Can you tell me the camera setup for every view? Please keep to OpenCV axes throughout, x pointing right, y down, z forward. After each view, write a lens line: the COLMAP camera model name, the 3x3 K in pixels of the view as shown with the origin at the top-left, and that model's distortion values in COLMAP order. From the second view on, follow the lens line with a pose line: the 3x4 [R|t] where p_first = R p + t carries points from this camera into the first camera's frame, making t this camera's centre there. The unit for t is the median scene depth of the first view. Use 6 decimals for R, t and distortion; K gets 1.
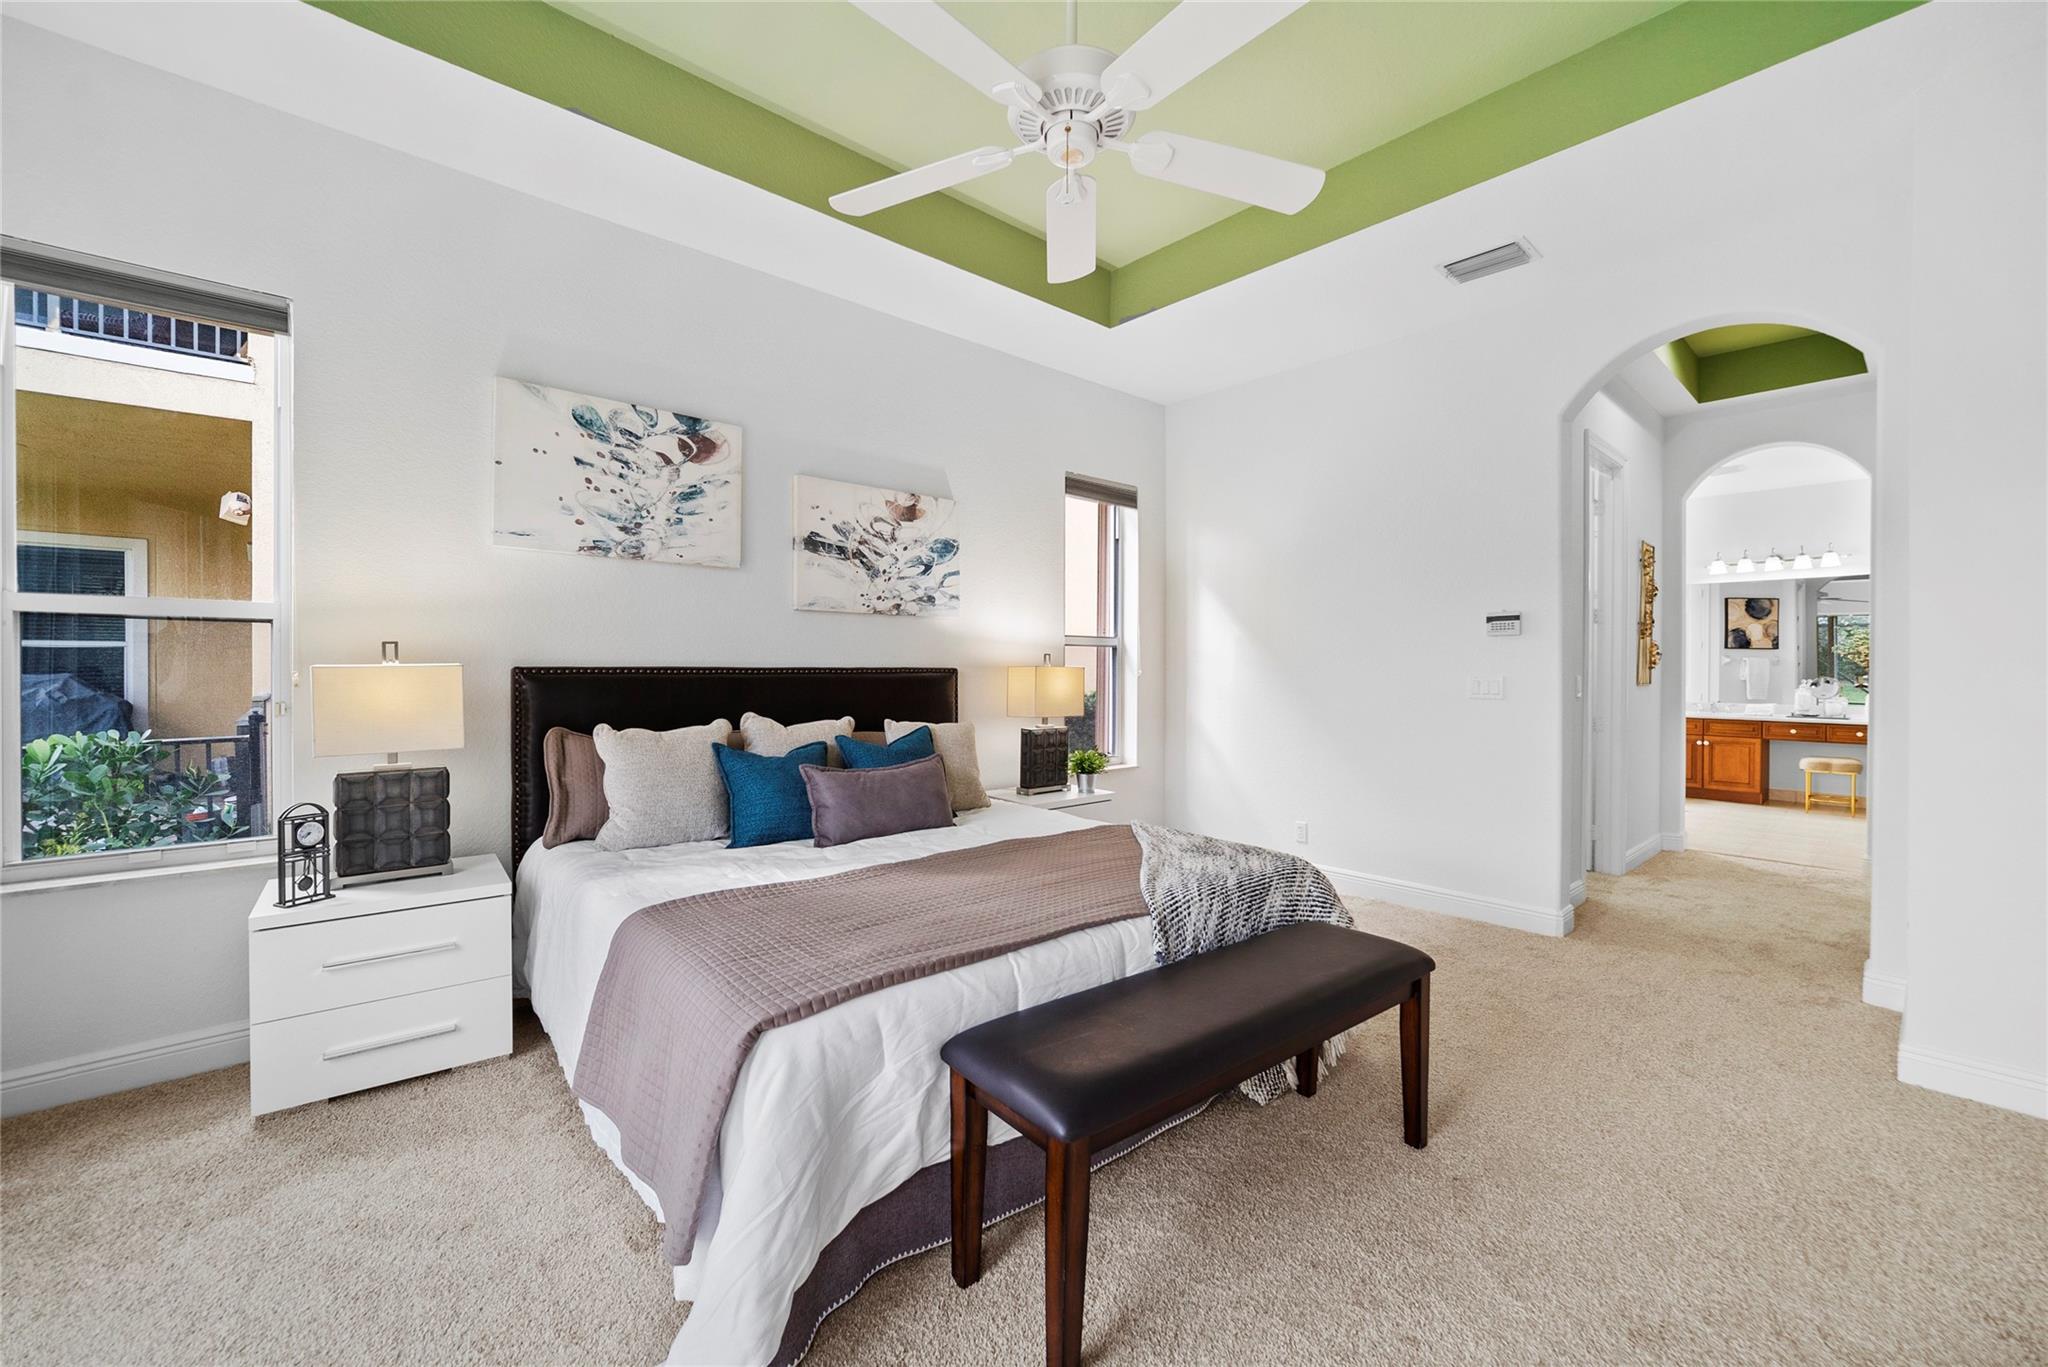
lens RADIAL K [[819.4, 0, 1020.4], [0, 819.4, 674.9], [0, 0, 1]] dist [-0.032088, 0.010819]
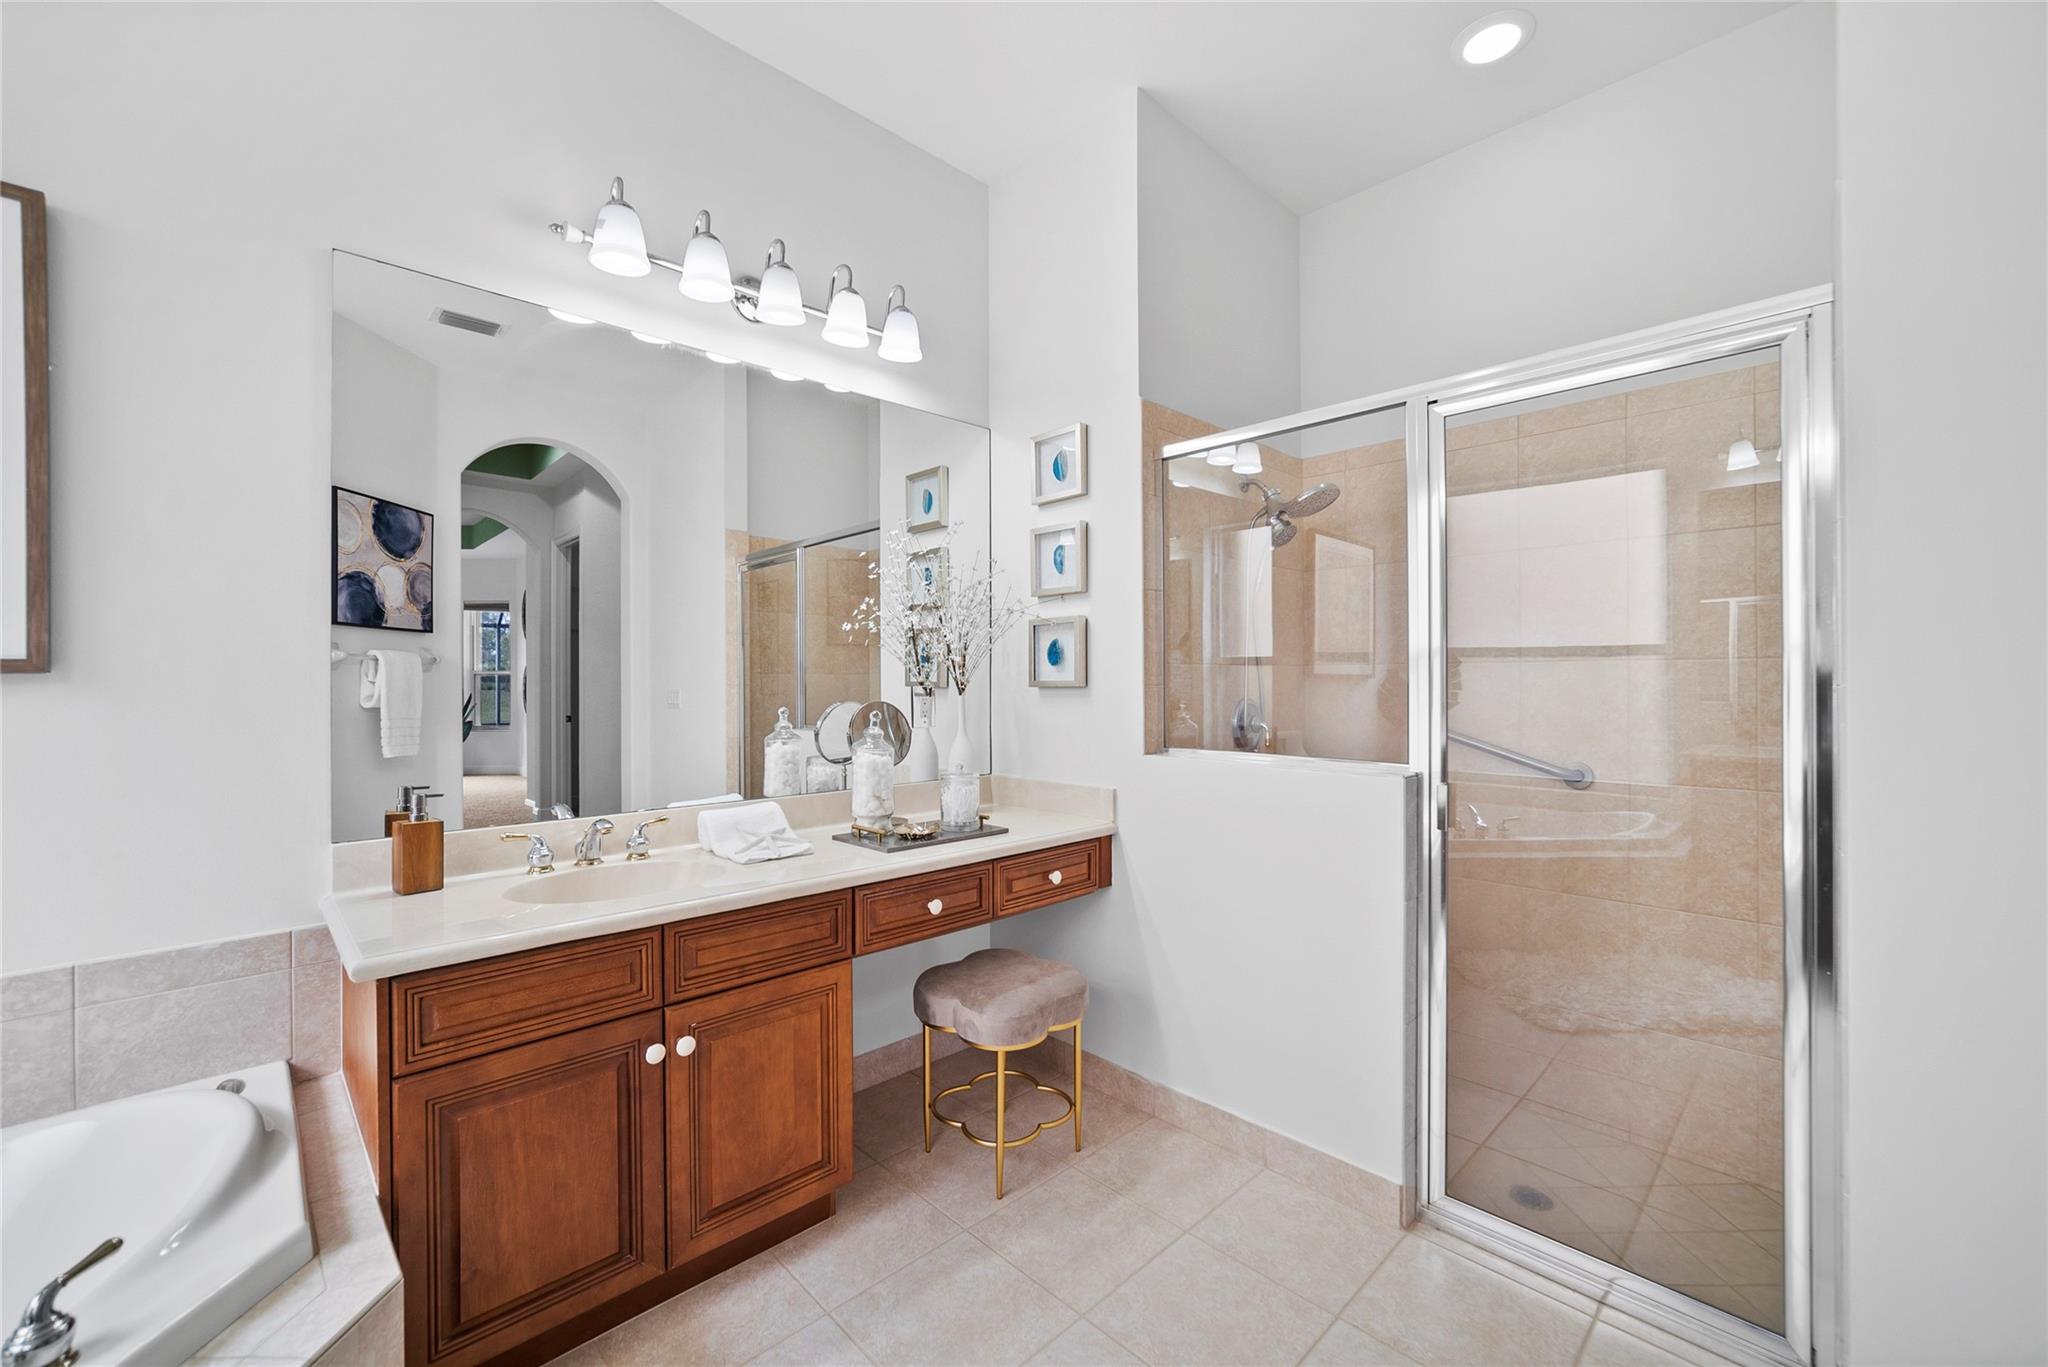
lens RADIAL K [[819.4, 0, 1024.8], [0, 819.4, 673.8], [0, 0, 1]] dist [-0.032088, 0.010819]
pose [[-0.057912, -0.000623, 0.998321, 0.493876], [0.015583, 0.999877, 0.001528, -0.005633], [-0.998200, 0.015646, -0.057895, 0.708669]]
